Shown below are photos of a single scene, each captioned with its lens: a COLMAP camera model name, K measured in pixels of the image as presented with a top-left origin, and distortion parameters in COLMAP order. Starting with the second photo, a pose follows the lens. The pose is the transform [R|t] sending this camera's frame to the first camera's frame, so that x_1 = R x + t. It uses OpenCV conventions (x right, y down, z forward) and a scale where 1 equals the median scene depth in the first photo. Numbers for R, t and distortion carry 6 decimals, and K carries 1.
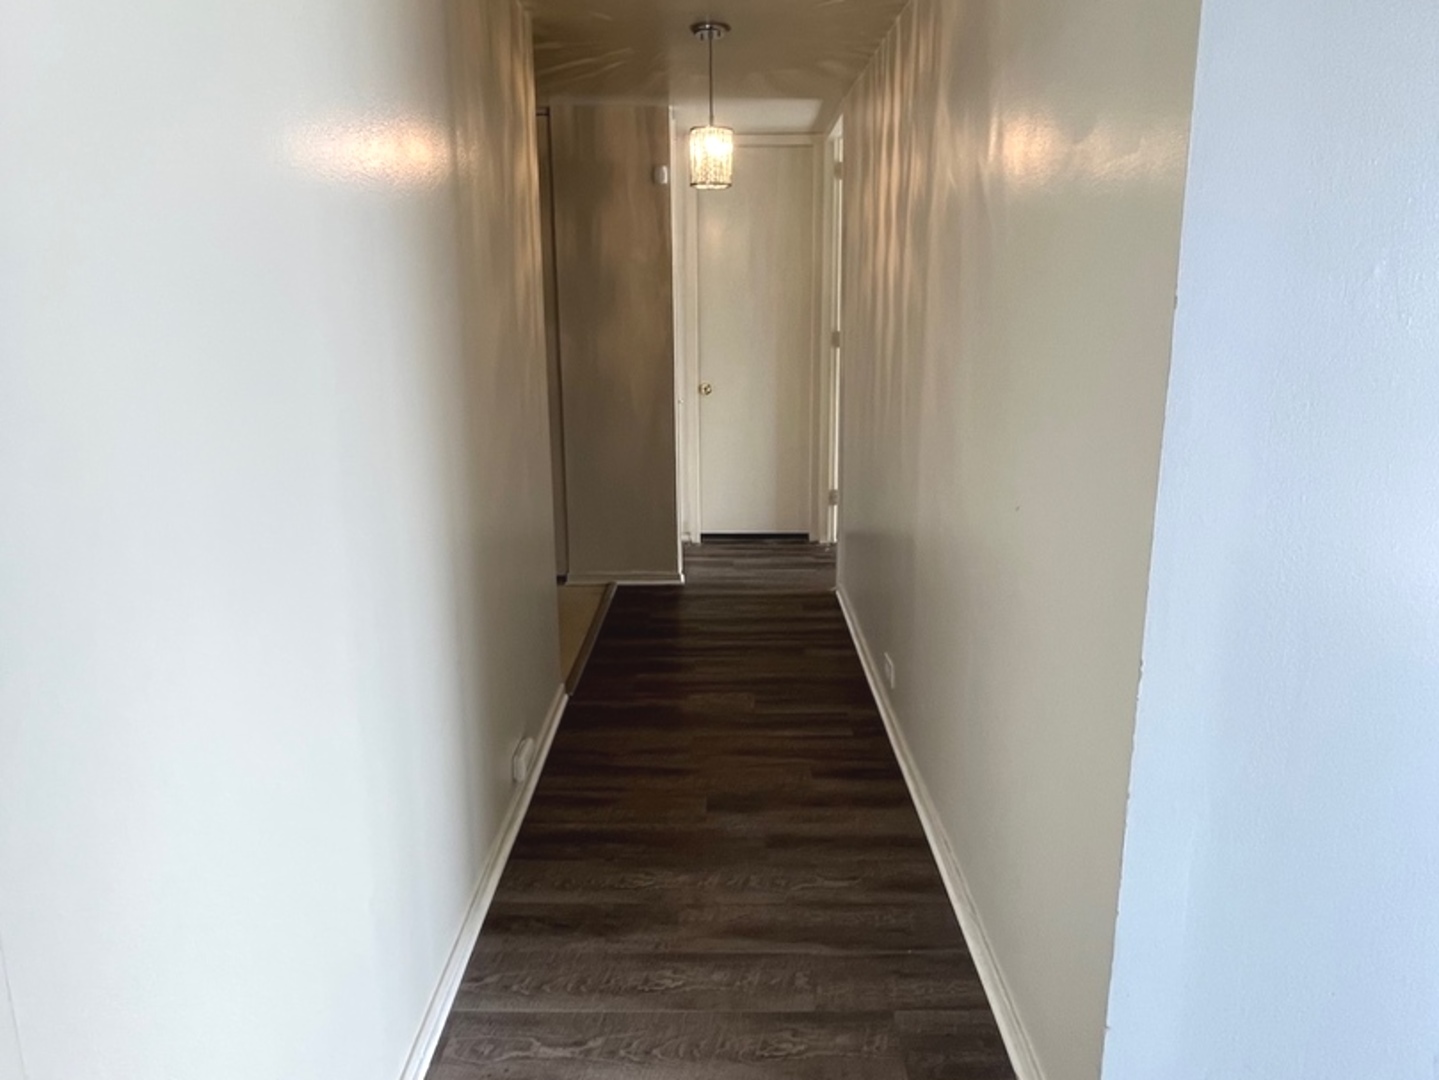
lens RADIAL K [[763.4, 0, 719.5], [0, 763.4, 540.0], [0, 0, 1]] dist [-0.003185, -0.000338]
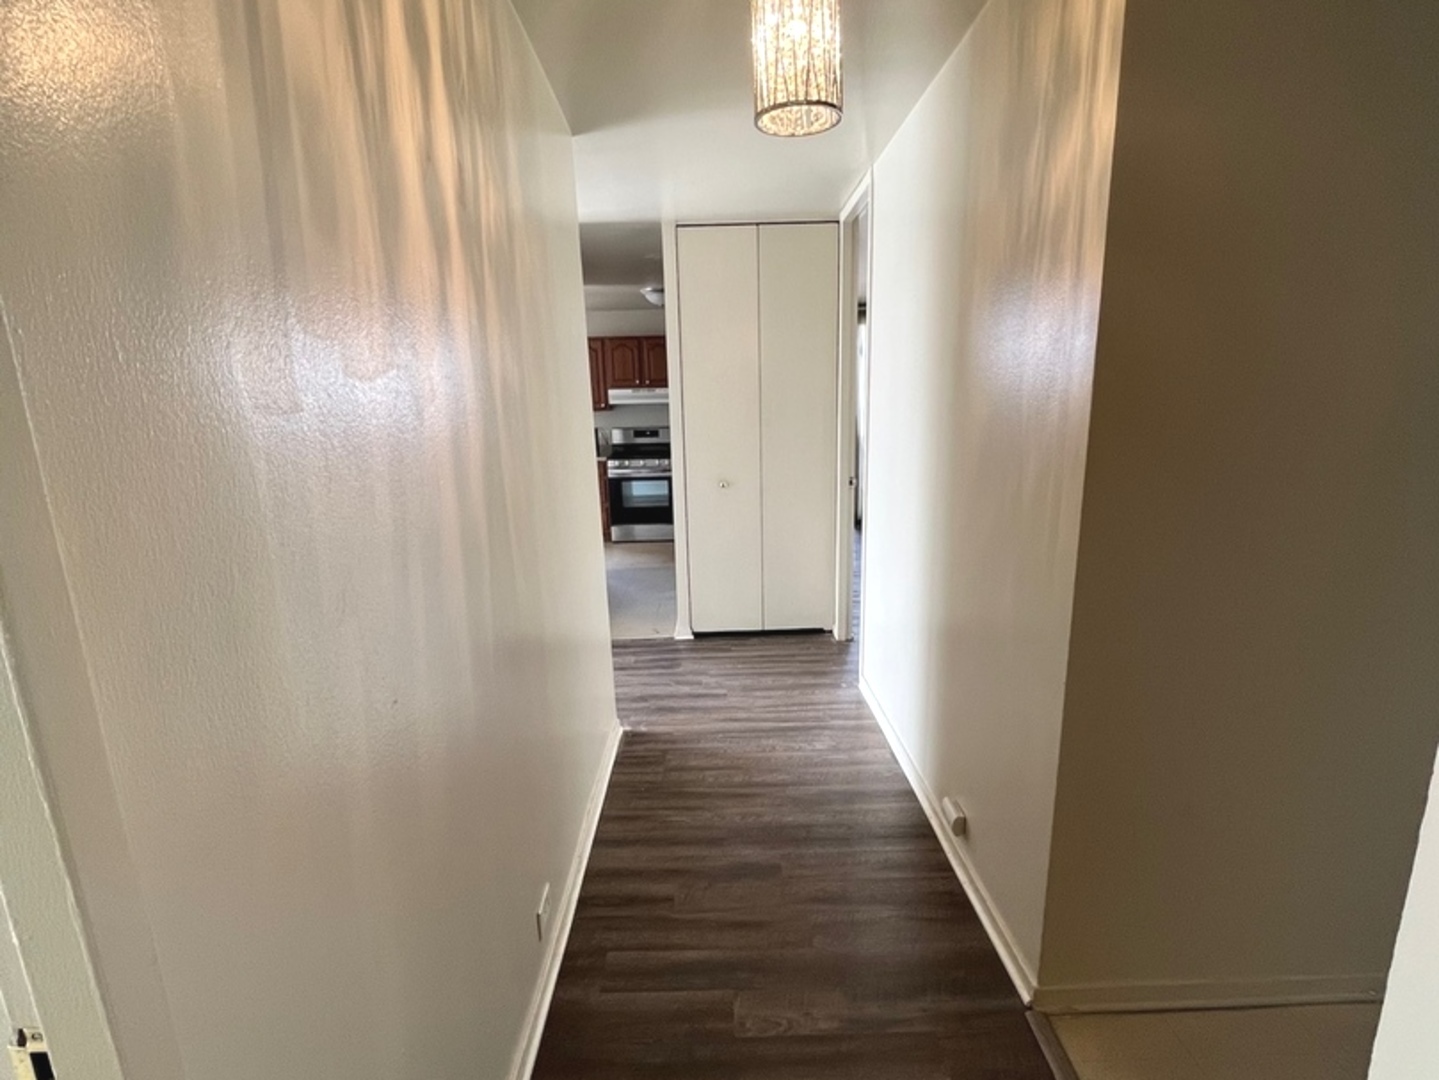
lens RADIAL K [[763.4, 0, 719.5], [0, 763.4, 540.0], [0, 0, 1]] dist [-0.003185, -0.000338]
pose [[-0.999634, 0.026400, -0.005884, 0.062901], [0.020226, 0.874066, 0.485386, -0.573713], [0.017957, 0.485089, -0.874280, 1.726147]]
